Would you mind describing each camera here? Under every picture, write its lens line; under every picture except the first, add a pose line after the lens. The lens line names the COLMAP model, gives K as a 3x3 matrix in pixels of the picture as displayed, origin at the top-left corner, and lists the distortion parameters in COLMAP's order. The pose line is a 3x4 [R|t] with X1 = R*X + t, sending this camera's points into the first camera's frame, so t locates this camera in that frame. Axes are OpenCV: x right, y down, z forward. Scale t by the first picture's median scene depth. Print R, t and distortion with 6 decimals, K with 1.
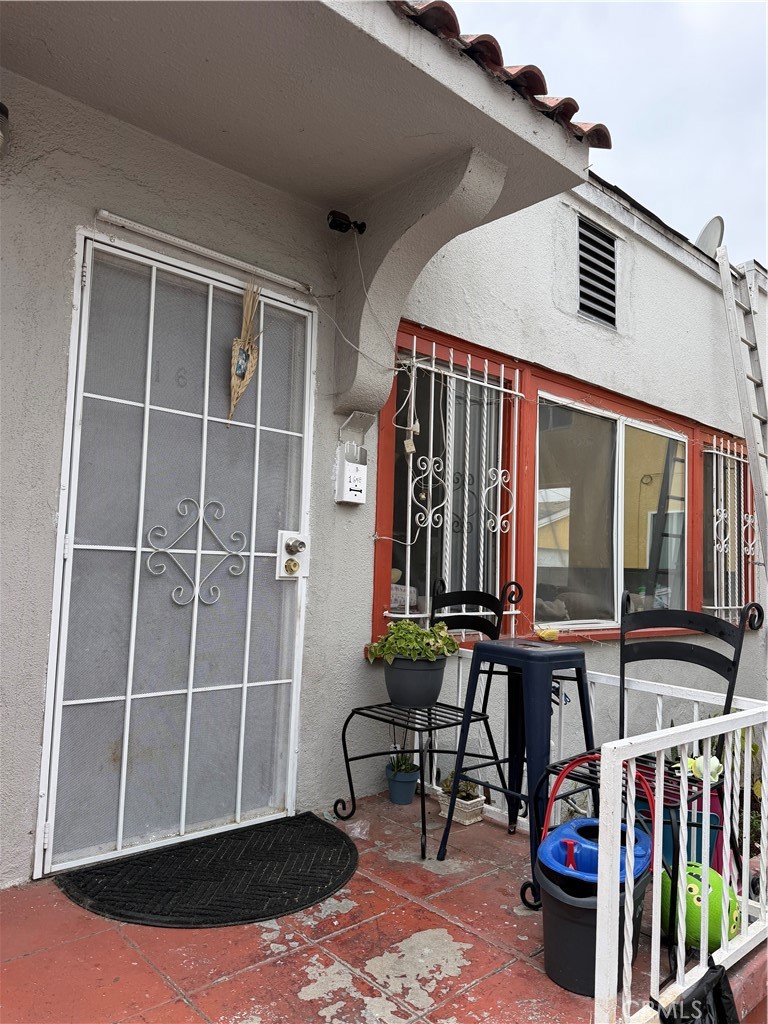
lens RADIAL K [[732.9, 0, 384.0], [0, 732.9, 512.0], [0, 0, 1]] dist [0.049397, -0.005070]
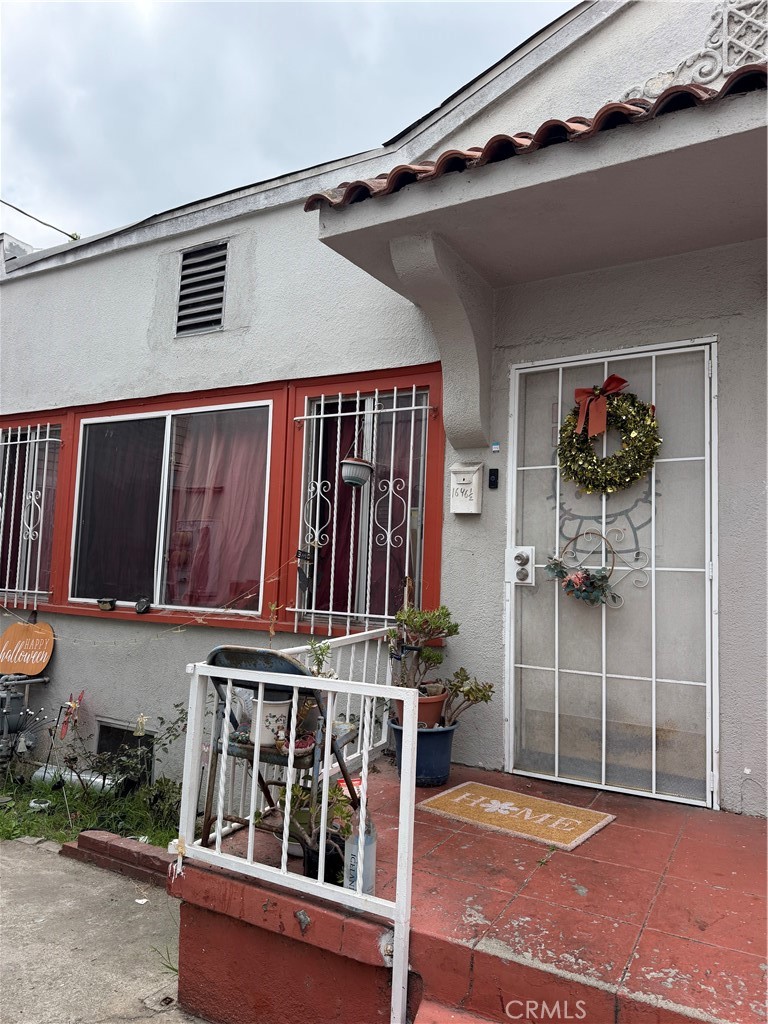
lens RADIAL K [[732.9, 0, 384.0], [0, 732.9, 512.0], [0, 0, 1]] dist [0.049397, -0.005070]
pose [[0.283437, -0.124585, -0.950864, 1.108236], [0.016838, 0.992019, -0.124958, 0.105906], [0.958843, 0.019407, 0.283273, 0.809283]]
